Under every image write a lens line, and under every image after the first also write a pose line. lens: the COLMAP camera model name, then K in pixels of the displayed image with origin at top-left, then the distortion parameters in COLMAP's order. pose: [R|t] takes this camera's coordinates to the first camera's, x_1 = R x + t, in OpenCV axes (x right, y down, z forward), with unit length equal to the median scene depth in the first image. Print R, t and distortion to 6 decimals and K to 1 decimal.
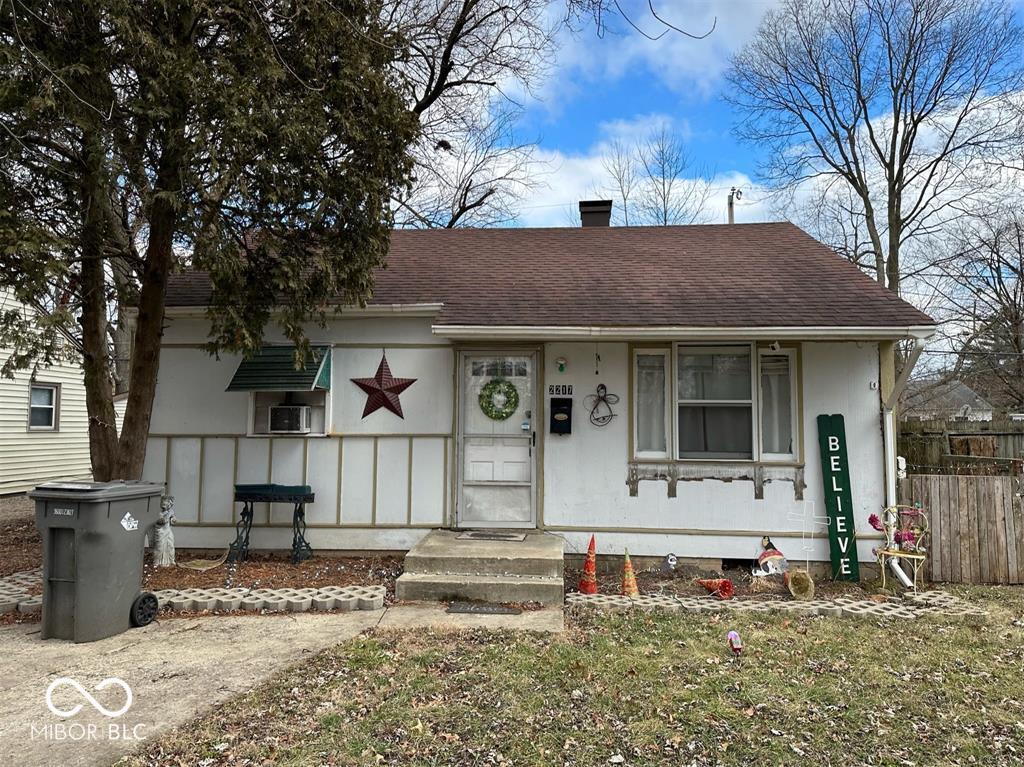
lens RADIAL K [[716.6, 0, 510.8], [0, 716.6, 382.7], [0, 0, 1]] dist [0.136560, -0.195794]
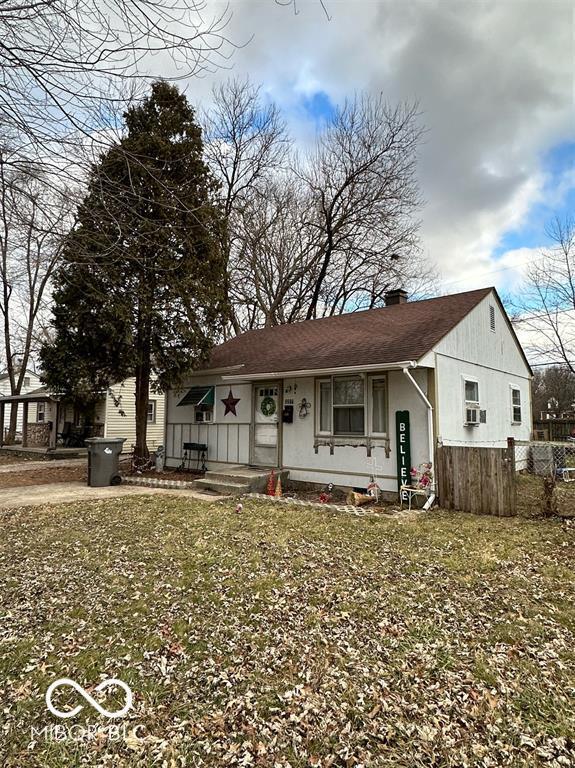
lens RADIAL K [[446.6, 0, 286.0], [0, 446.6, 382.7], [0, 0, 1]] dist [-0.001337, -0.000114]
pose [[0.807208, -0.056373, -0.587570, 0.844951], [0.042994, 0.998400, -0.036725, 0.002594], [0.588700, 0.004383, 0.808340, -0.054427]]
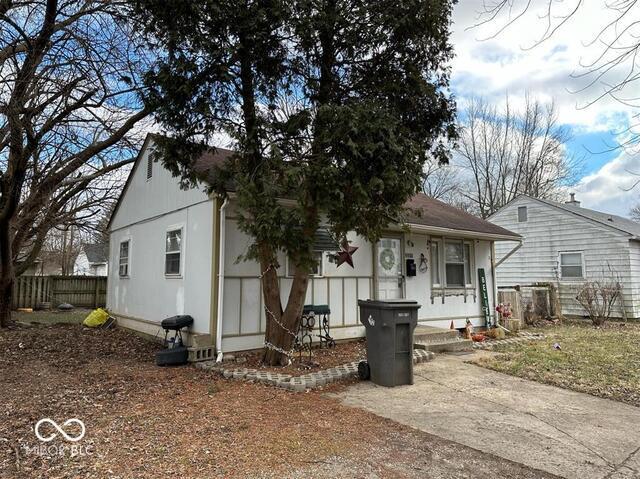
lens RADIAL K [[447.9, 0, 319.2], [0, 447.9, 239.0], [0, 0, 1]] dist [0.136560, -0.195794]
pose [[0.738978, 0.055132, 0.671470, -1.044681], [-0.045579, 0.998454, -0.031818, 0.016530], [-0.672186, -0.007092, 0.740349, 0.200193]]
